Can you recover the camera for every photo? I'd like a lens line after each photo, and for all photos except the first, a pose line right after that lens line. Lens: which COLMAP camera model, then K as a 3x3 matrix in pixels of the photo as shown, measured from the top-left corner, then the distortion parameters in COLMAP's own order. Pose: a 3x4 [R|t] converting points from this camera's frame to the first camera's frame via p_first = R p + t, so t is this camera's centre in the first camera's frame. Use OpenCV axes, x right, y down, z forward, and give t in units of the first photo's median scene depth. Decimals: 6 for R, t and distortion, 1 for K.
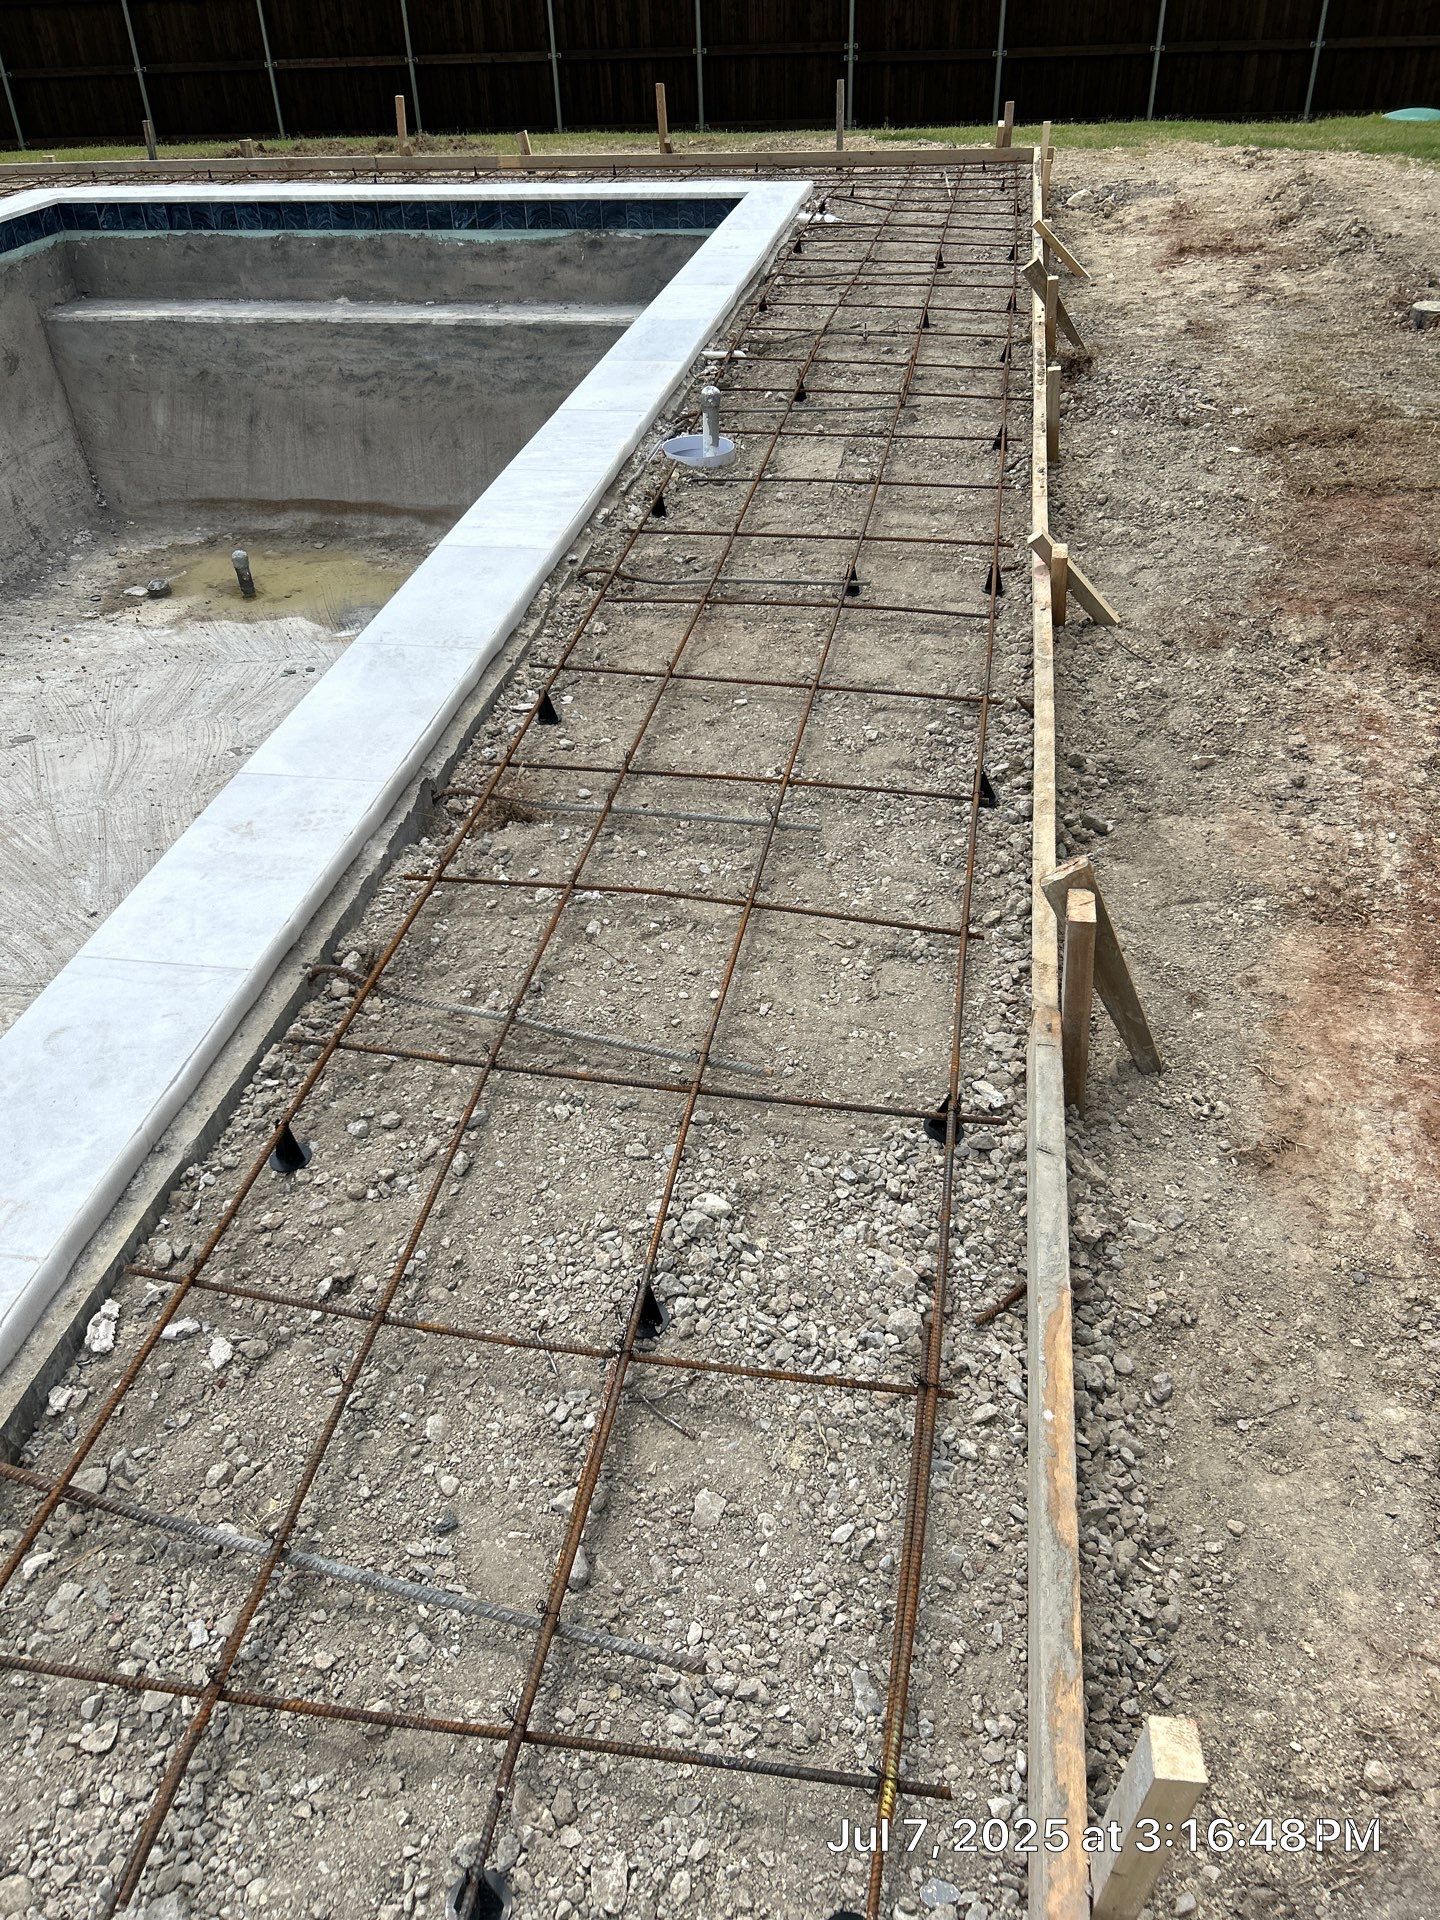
lens RADIAL K [[1415.2, 0, 720.0], [0, 1415.2, 960.0], [0, 0, 1]] dist [0.003130, -0.003524]
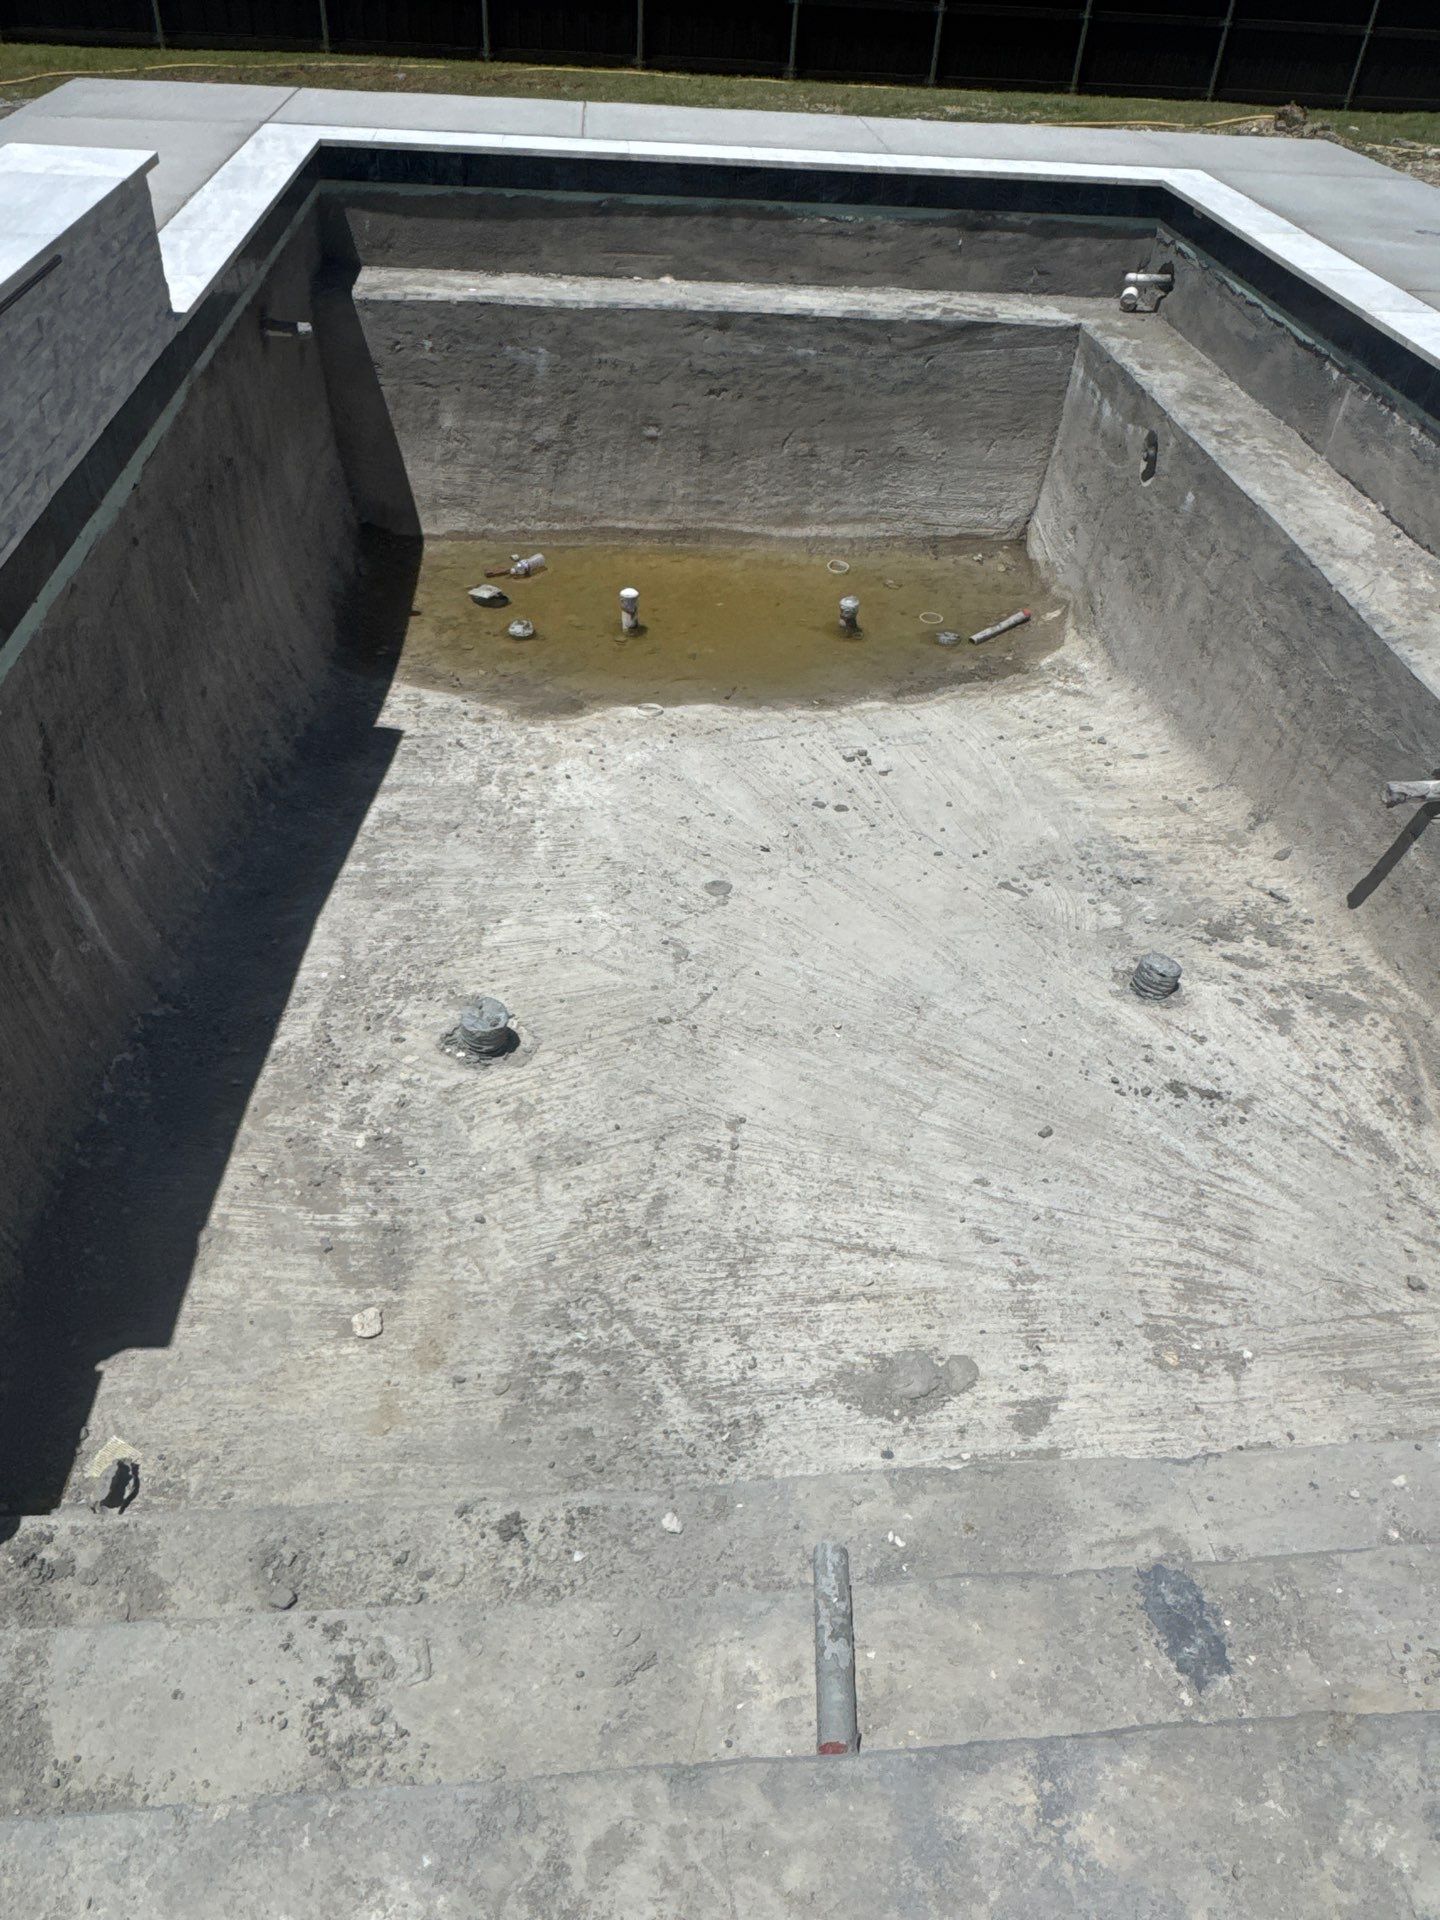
lens RADIAL K [[1335.5, 0, 762.0], [0, 1335.5, 957.2], [0, 0, 1]] dist [-0.000834, -0.042764]
pose [[0.952811, -0.112531, 0.281936, -0.494638], [0.090893, 0.991900, 0.088731, -0.130877], [-0.289638, -0.058918, 0.955321, 0.201845]]
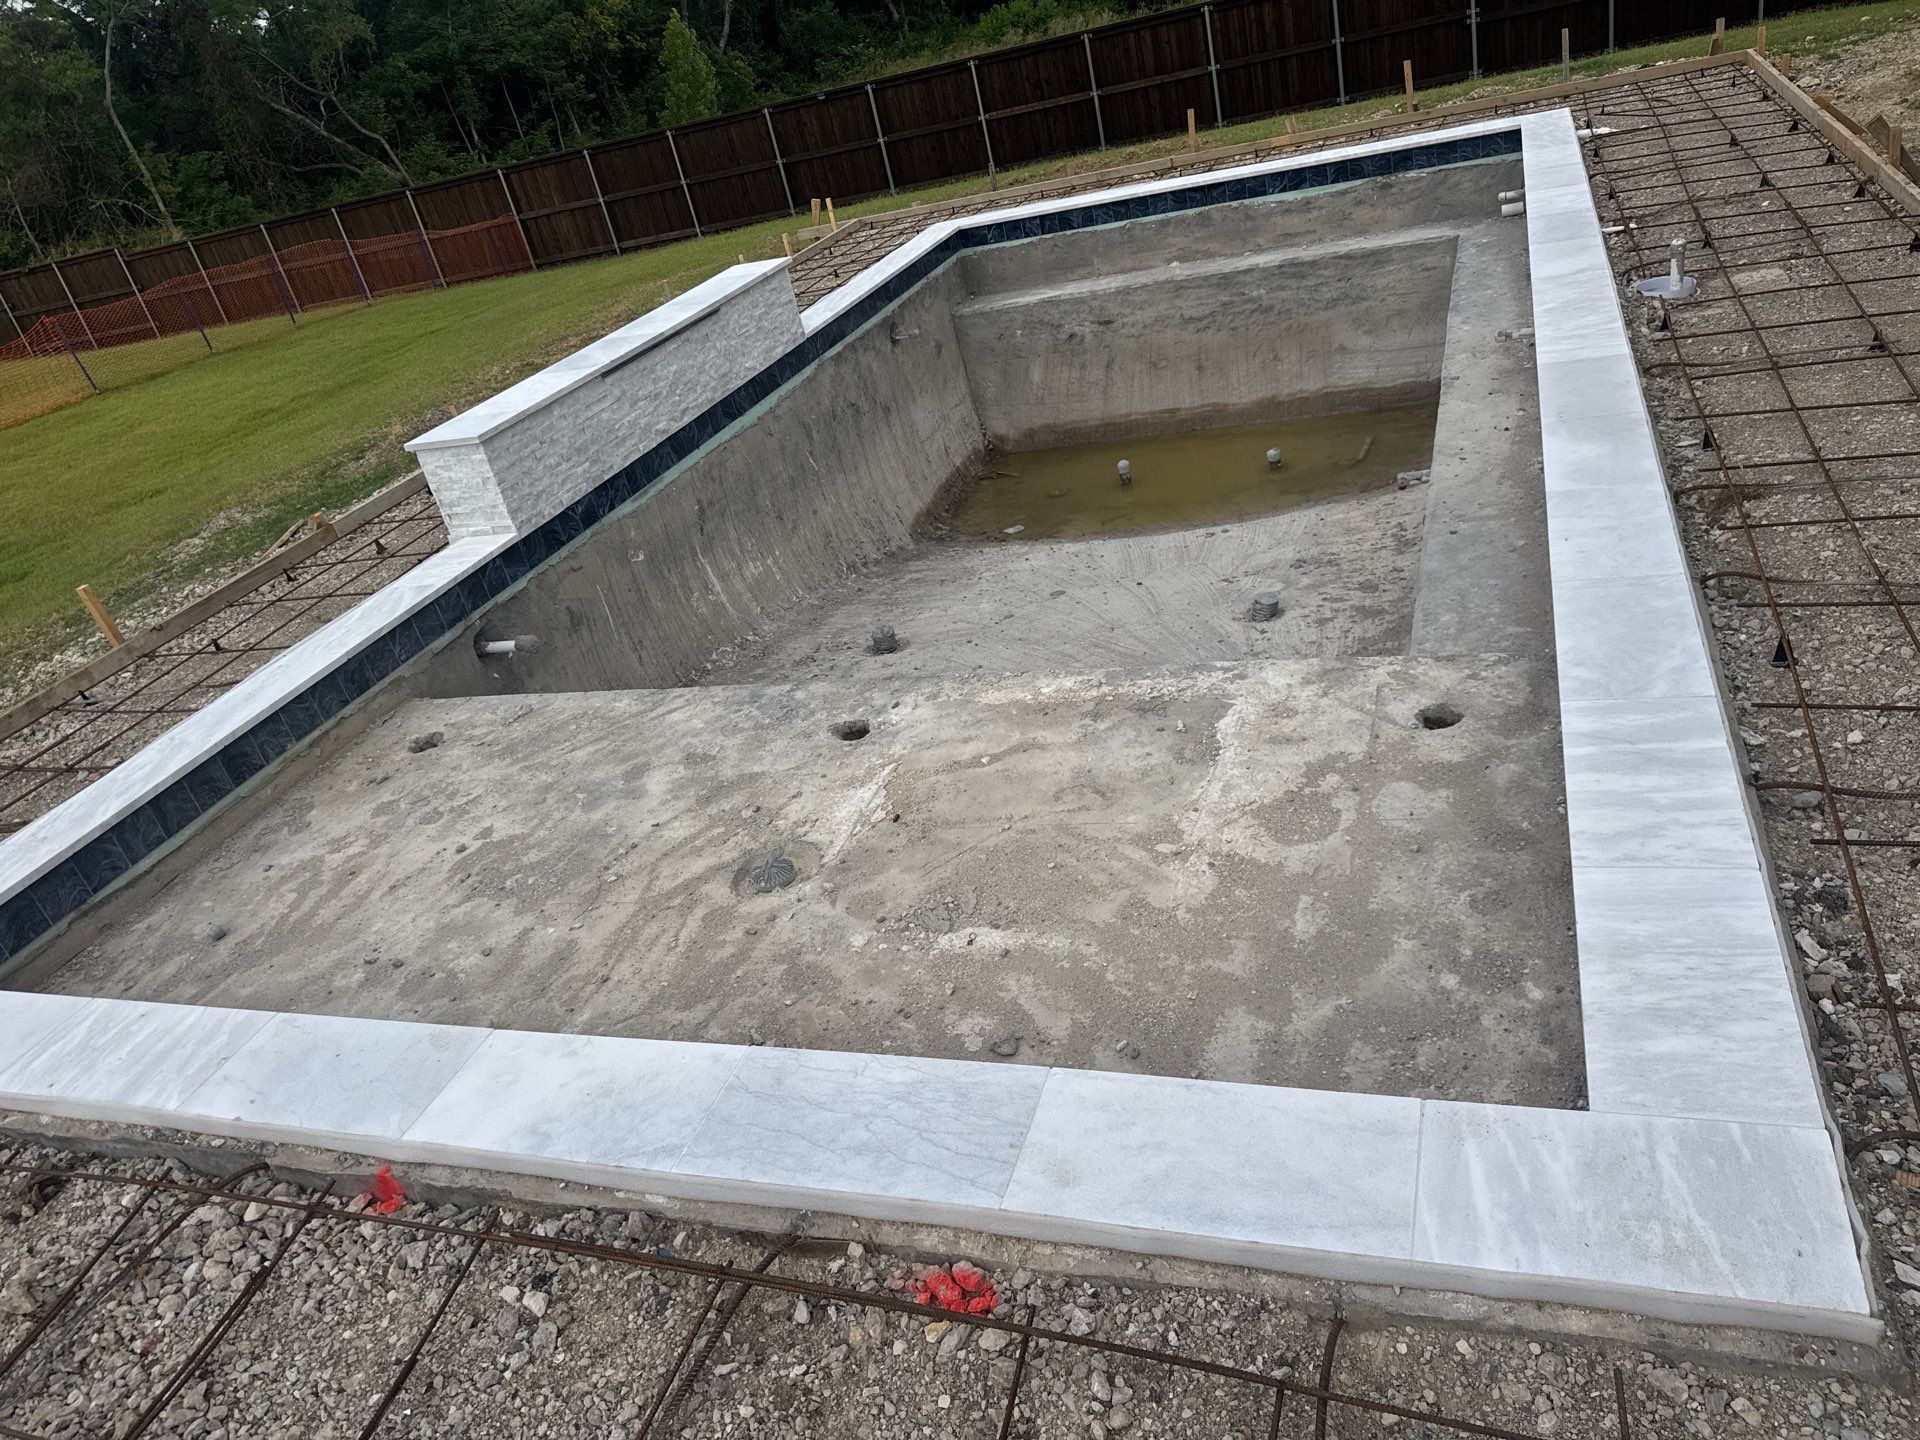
lens RADIAL K [[1335.5, 0, 1000.4], [0, 1335.5, 728.0], [0, 0, 1]] dist [-0.000834, -0.042764]
pose [[0.975844, -0.101921, -0.193239, -0.234375], [0.079462, 0.989513, -0.120626, 0.083150], [0.203507, 0.102357, 0.973708, -0.165683]]
